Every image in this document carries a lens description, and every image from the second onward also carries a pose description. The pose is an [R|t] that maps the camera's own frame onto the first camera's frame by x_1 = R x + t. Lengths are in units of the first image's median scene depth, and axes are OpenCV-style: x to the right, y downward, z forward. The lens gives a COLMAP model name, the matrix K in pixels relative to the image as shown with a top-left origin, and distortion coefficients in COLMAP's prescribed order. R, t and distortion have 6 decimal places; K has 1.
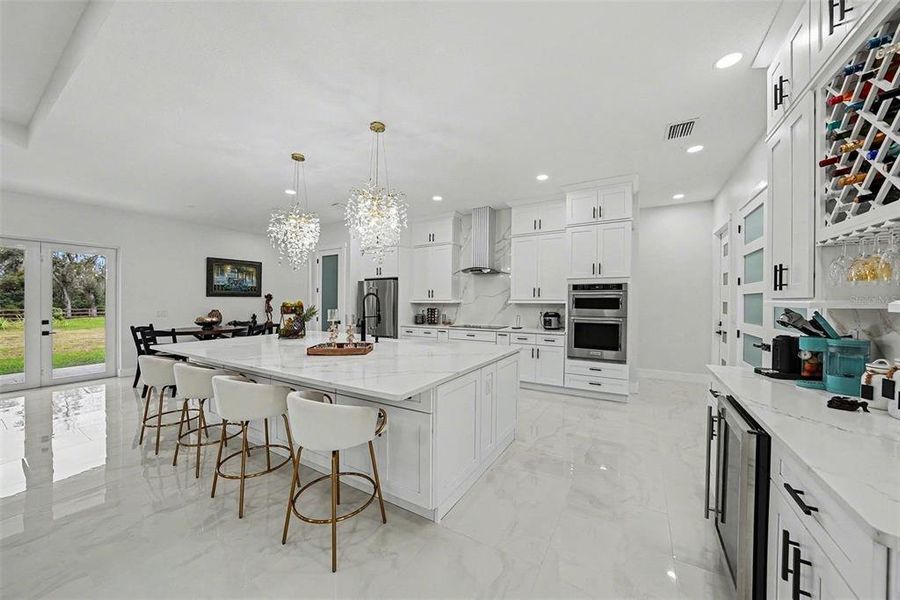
lens RADIAL K [[315.3, 0, 454.2], [0, 315.3, 304.5], [0, 0, 1]] dist [-0.021572, 0.003919]
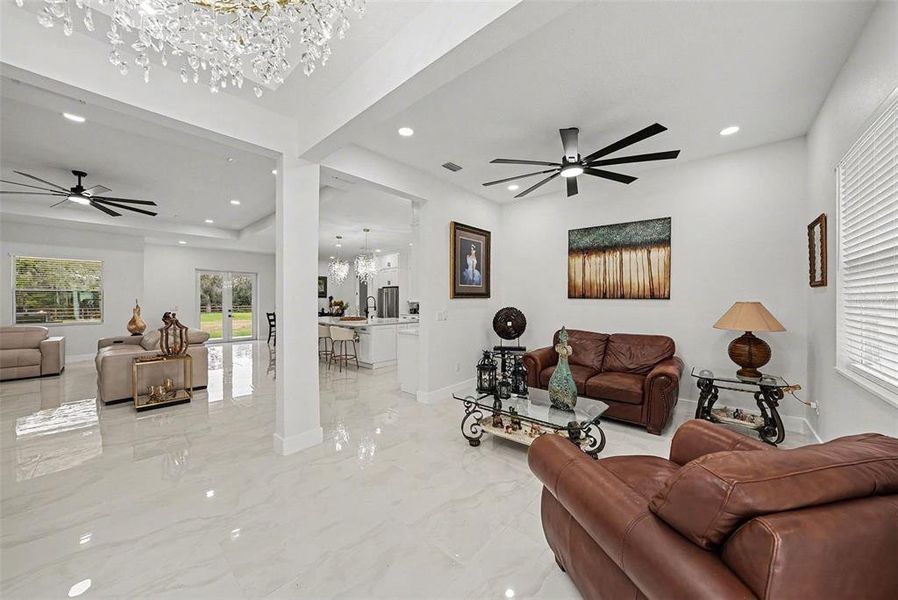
lens RADIAL K [[314.6, 0, 453.1], [0, 314.6, 299.8], [0, 0, 1]] dist [-0.021572, 0.003919]
pose [[0.984288, -0.004071, -0.176525, 0.485798], [0.002121, 0.999935, -0.011234, 0.009791], [0.176559, 0.010683, 0.984232, -0.747541]]
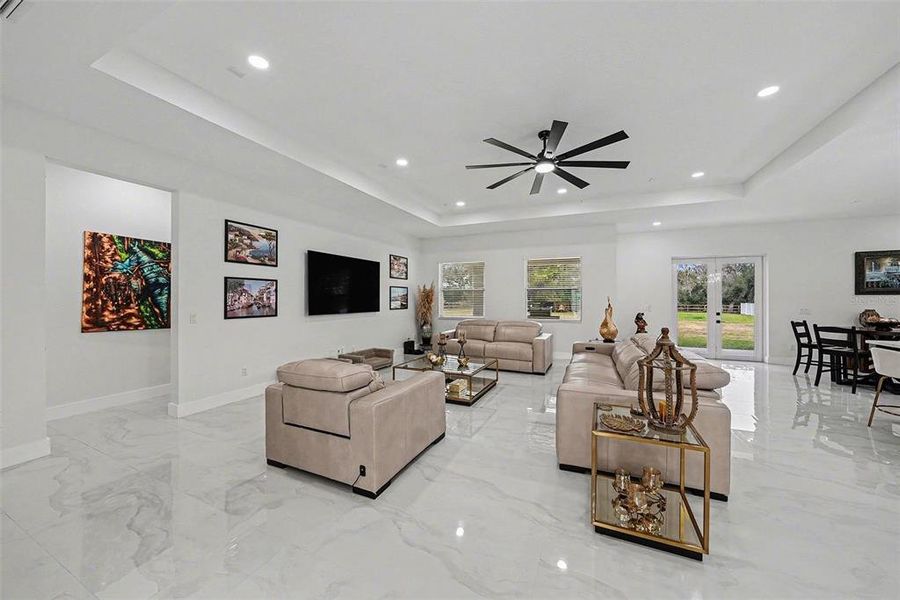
lens RADIAL K [[315.3, 0, 453.8], [0, 315.3, 295.0], [0, 0, 1]] dist [-0.021572, 0.003919]
pose [[0.120624, -0.009626, -0.992652, -0.044340], [-0.015622, 0.999811, -0.011593, 0.005312], [0.992575, 0.016906, 0.120451, -0.366459]]
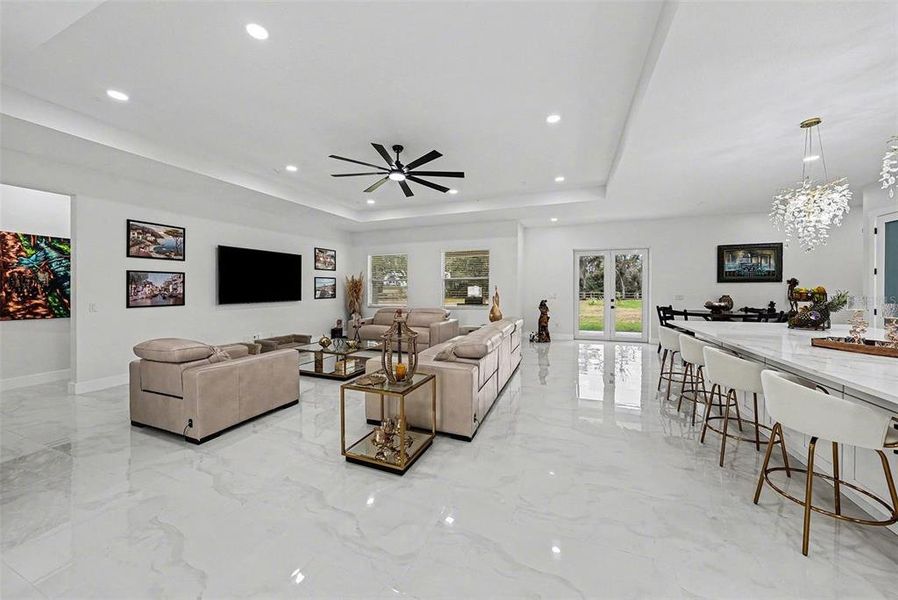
lens RADIAL K [[314.6, 0, 451.1], [0, 314.6, 286.6], [0, 0, 1]] dist [-0.021572, 0.003919]
pose [[0.167938, -0.003265, -0.985792, 0.118787], [-0.008863, 0.999949, -0.004822, 0.001226], [0.985758, 0.009547, 0.167900, -0.091140]]
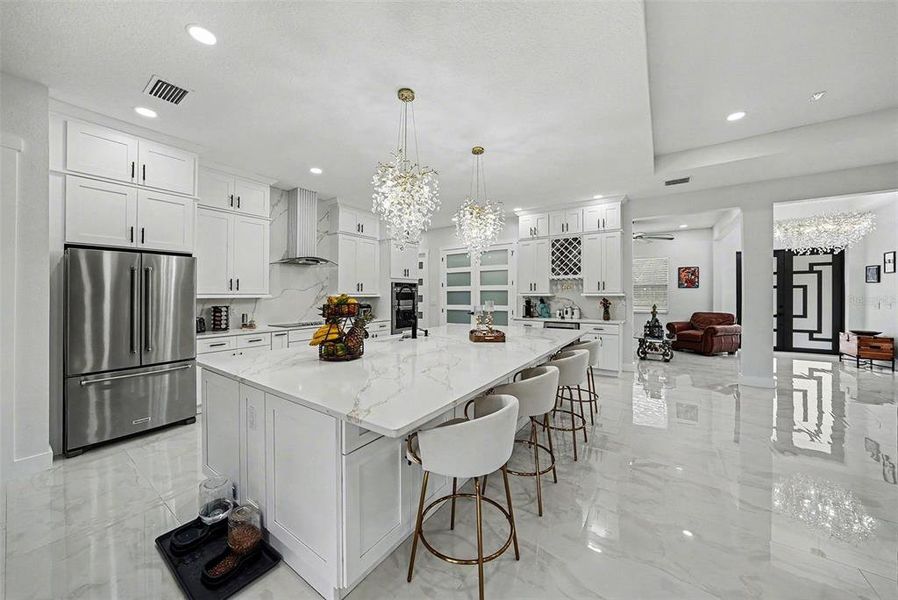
lens RADIAL K [[314.6, 0, 452.1], [0, 314.6, 296.5], [0, 0, 1]] dist [-0.021572, 0.003919]
pose [[0.055463, -0.003088, 0.998456, -0.822604], [0.016780, 0.999857, 0.002161, -0.001880], [-0.998320, 0.016634, 0.055507, 0.577307]]
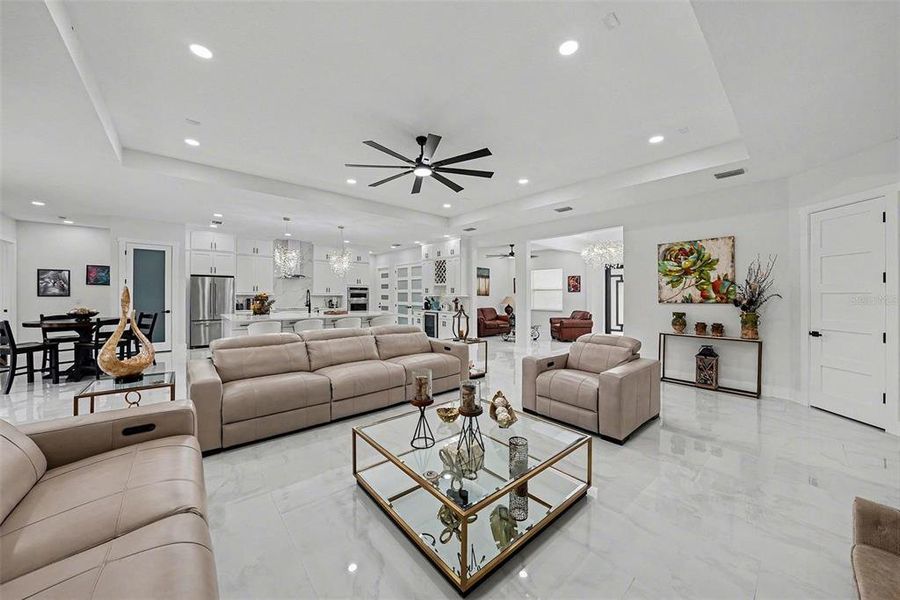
lens RADIAL K [[315.3, 0, 448.7], [0, 315.3, 322.0], [0, 0, 1]] dist [-0.021572, 0.003919]
pose [[0.318592, -0.073452, 0.945042, -1.379040], [0.003613, 0.997080, 0.076279, 0.013881], [-0.947885, -0.020887, 0.317927, -0.381996]]
